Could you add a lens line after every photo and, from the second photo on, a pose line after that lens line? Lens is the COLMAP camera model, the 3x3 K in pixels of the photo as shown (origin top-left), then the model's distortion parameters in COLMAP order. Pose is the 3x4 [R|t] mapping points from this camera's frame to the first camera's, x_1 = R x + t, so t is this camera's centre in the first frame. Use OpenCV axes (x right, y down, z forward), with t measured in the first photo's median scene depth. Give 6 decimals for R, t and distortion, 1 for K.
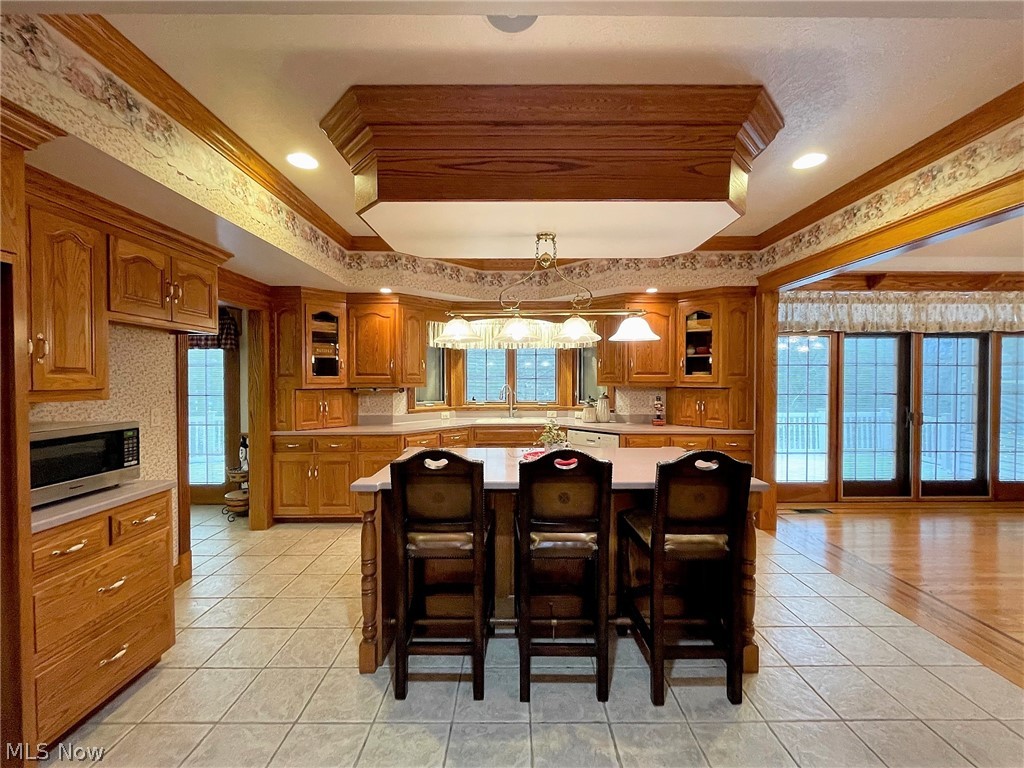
lens RADIAL K [[409.6, 0, 511.1], [0, 409.6, 383.1], [0, 0, 1]] dist [-0.001081, -0.000092]
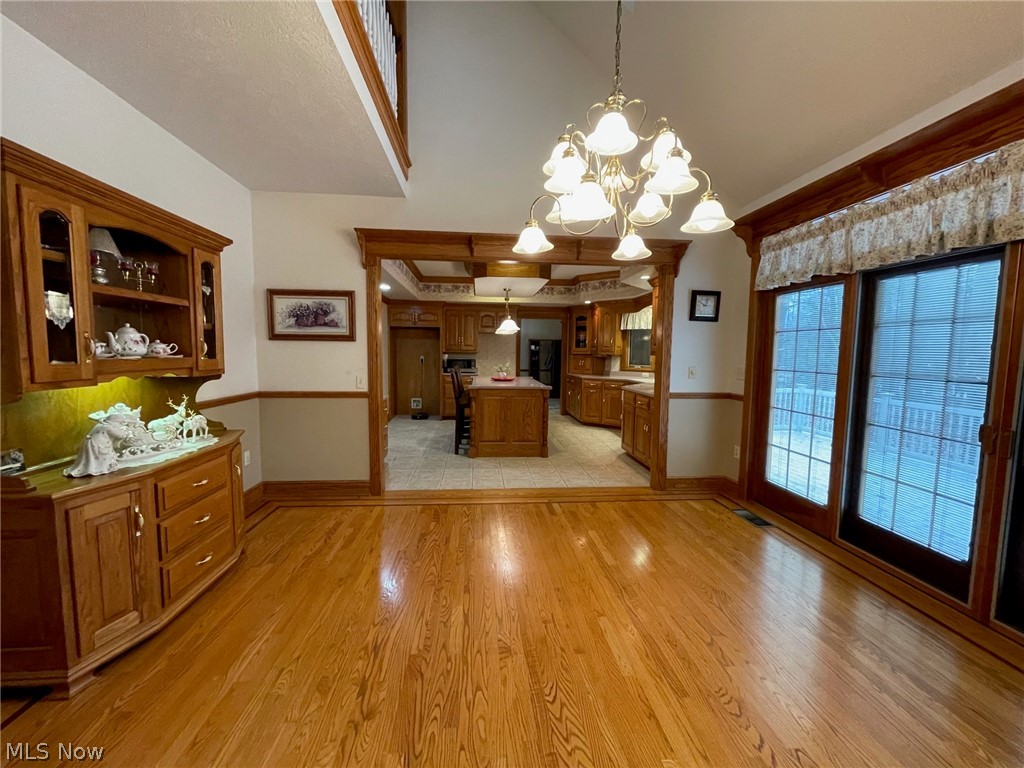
lens RADIAL K [[409.6, 0, 510.0], [0, 409.6, 383.8], [0, 0, 1]] dist [-0.001081, -0.000092]
pose [[0.085986, 0.084010, -0.992748, 1.414655], [-0.023956, 0.996325, 0.082238, 0.001611], [0.996008, 0.016711, 0.087683, 0.445675]]
